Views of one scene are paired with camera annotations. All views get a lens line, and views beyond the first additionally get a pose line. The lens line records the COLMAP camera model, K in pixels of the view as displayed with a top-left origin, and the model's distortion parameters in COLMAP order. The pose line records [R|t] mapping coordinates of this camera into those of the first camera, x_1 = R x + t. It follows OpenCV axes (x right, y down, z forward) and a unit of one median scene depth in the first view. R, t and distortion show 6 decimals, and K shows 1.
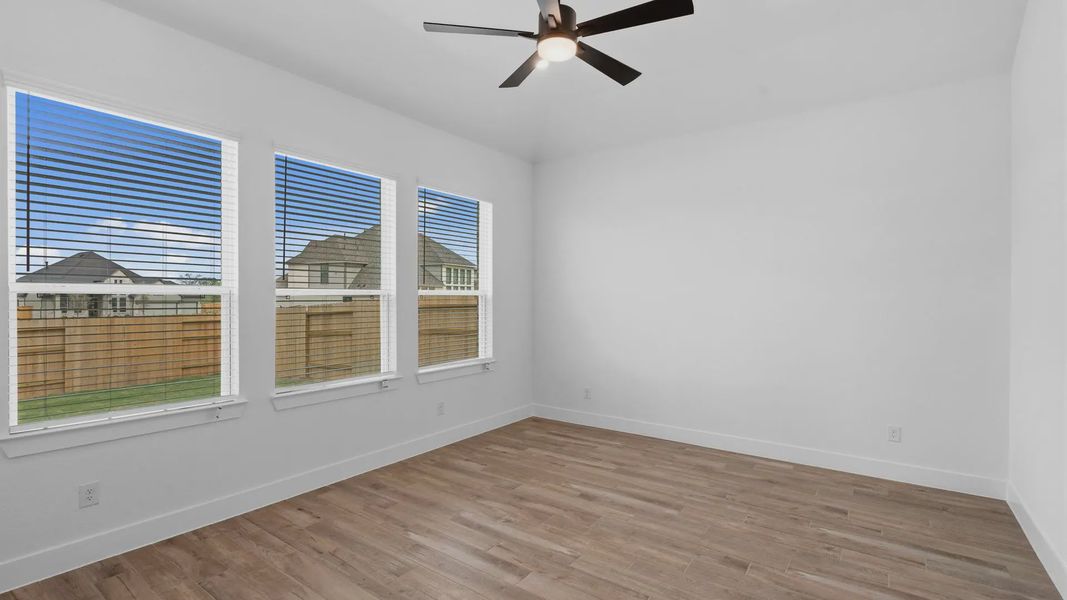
lens RADIAL K [[485.0, 0, 533.5], [0, 485.0, 300.0], [0, 0, 1]] dist [0.001926, 0.000593]
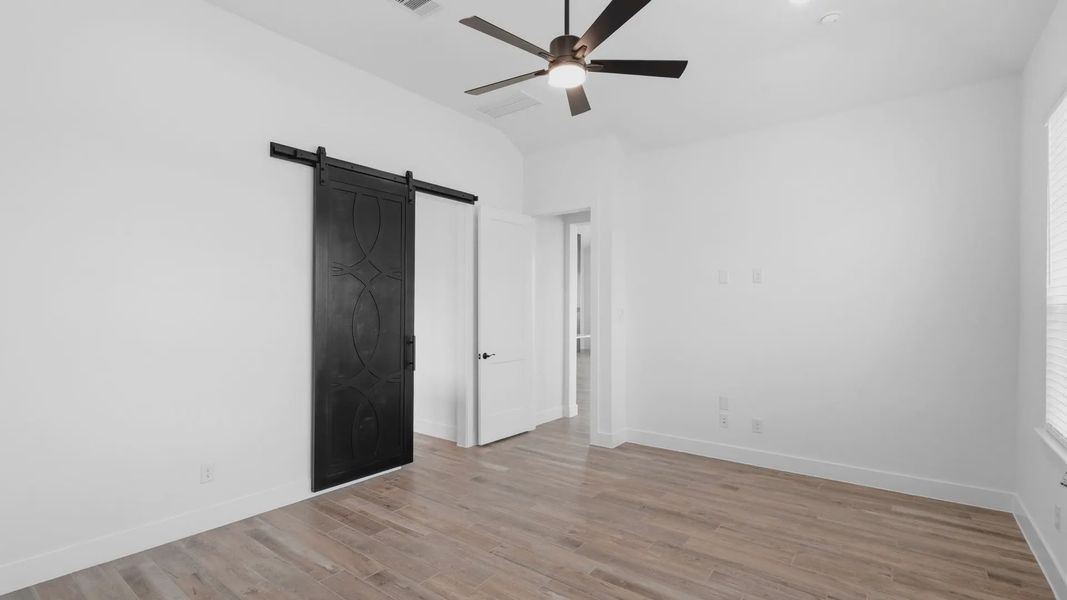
lens RADIAL K [[485.0, 0, 533.5], [0, 485.0, 300.0], [0, 0, 1]] dist [0.001926, 0.000593]
pose [[-0.999291, -0.005149, 0.037303, 0.076136], [-0.005559, 0.999925, -0.010876, -0.009255], [-0.037244, -0.011076, -0.999245, 1.990434]]
